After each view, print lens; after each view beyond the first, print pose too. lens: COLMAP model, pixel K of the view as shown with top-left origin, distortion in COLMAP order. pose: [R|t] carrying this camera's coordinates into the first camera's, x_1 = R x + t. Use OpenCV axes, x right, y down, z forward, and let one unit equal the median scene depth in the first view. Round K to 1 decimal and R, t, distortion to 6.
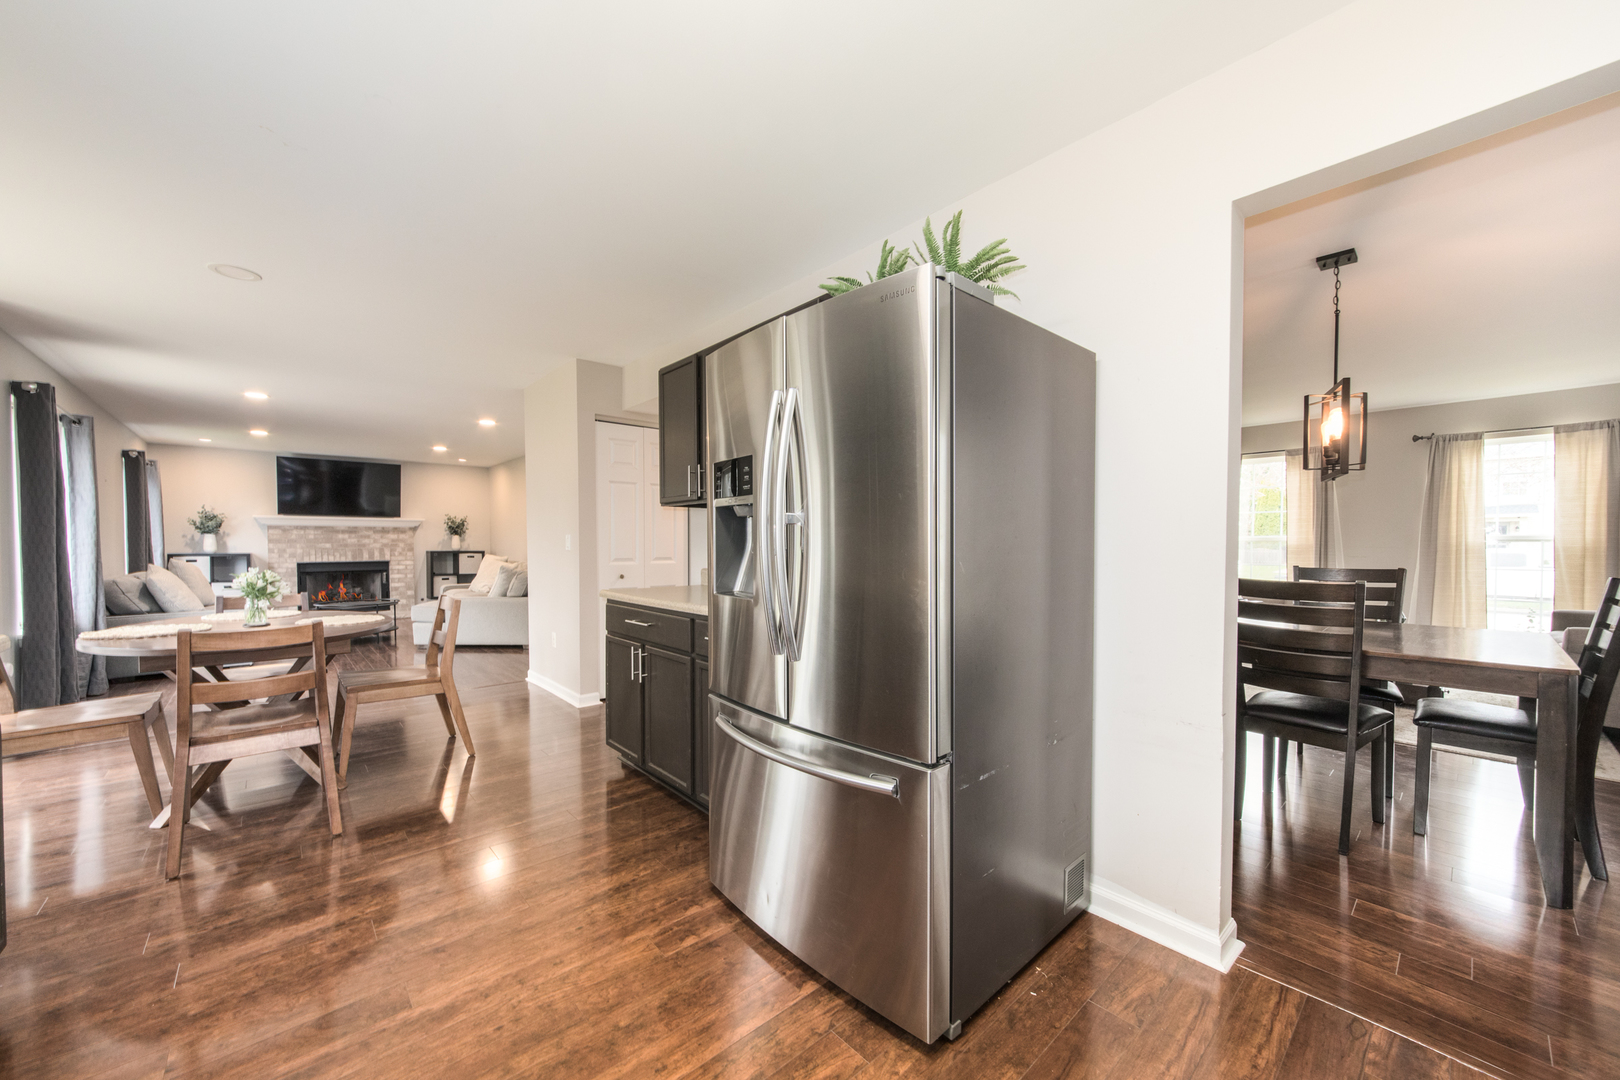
lens RADIAL K [[580.0, 0, 808.8], [0, 580.0, 555.0], [0, 0, 1]] dist [0.001446, 0.000065]
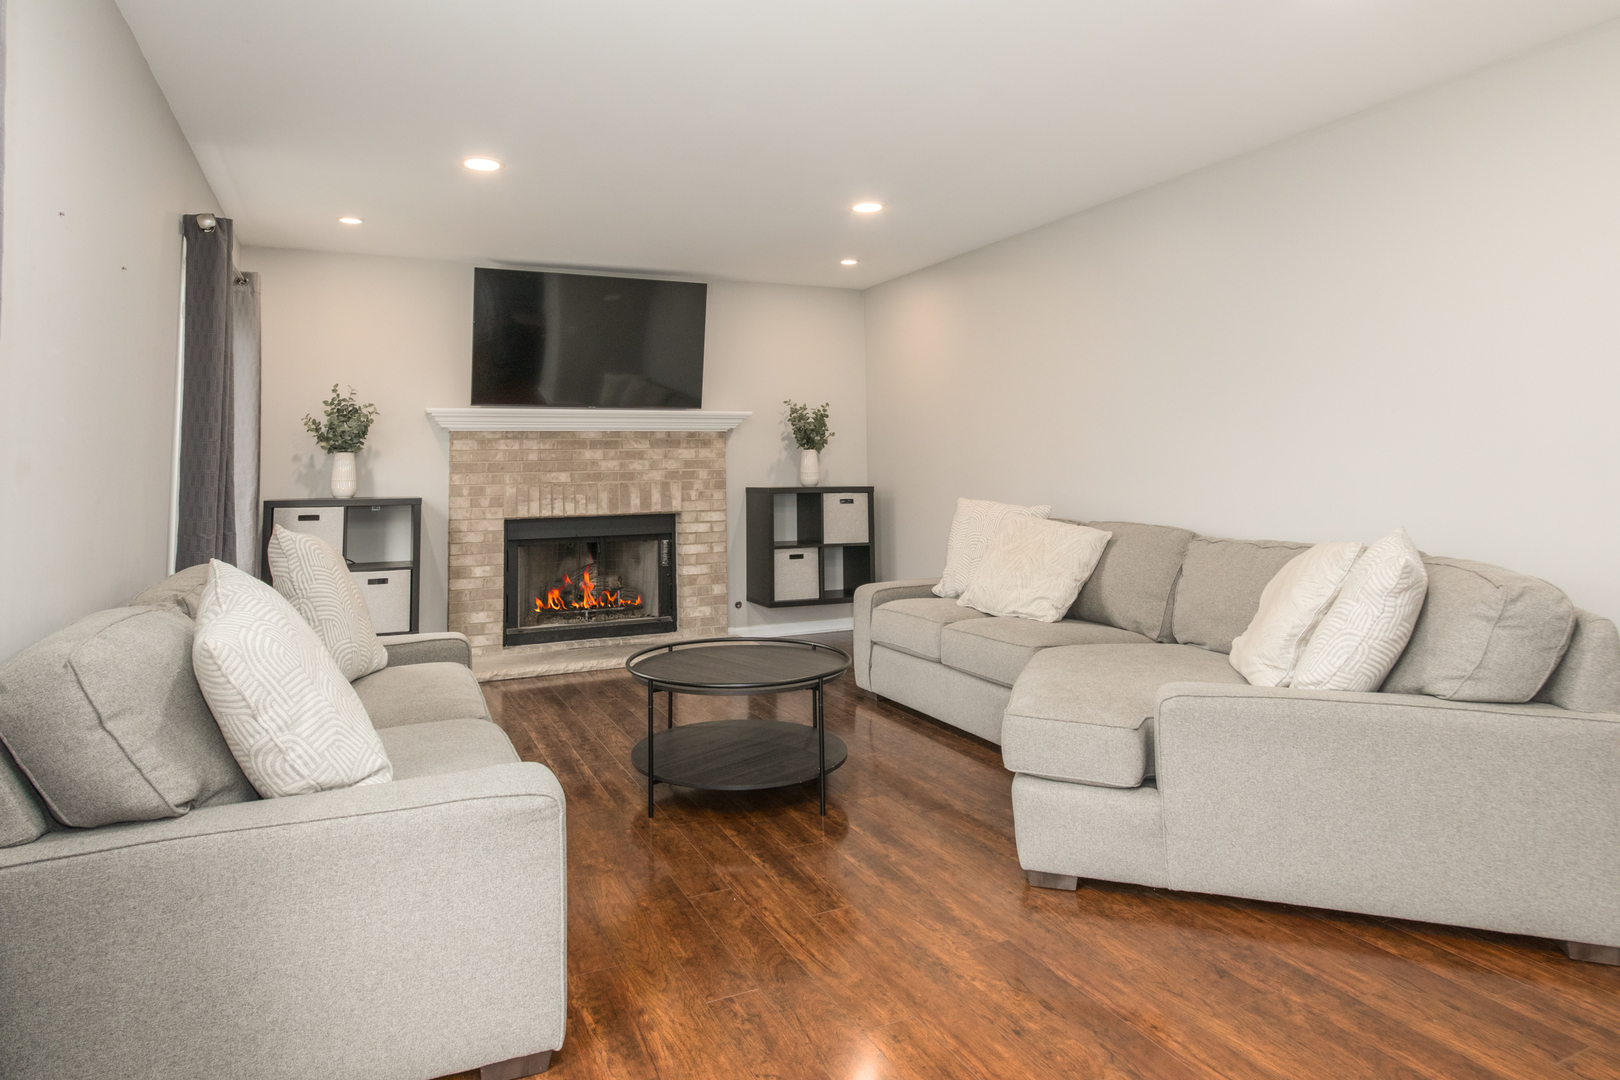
lens RADIAL K [[899.1, 0, 816.2], [0, 899.1, 403.9], [0, 0, 1]] dist [-0.000847, -0.000082]
pose [[0.961257, -0.034620, -0.273473, -0.466623], [0.008897, 0.995462, -0.094745, -0.005809], [0.275512, 0.088641, 0.957202, 0.416972]]
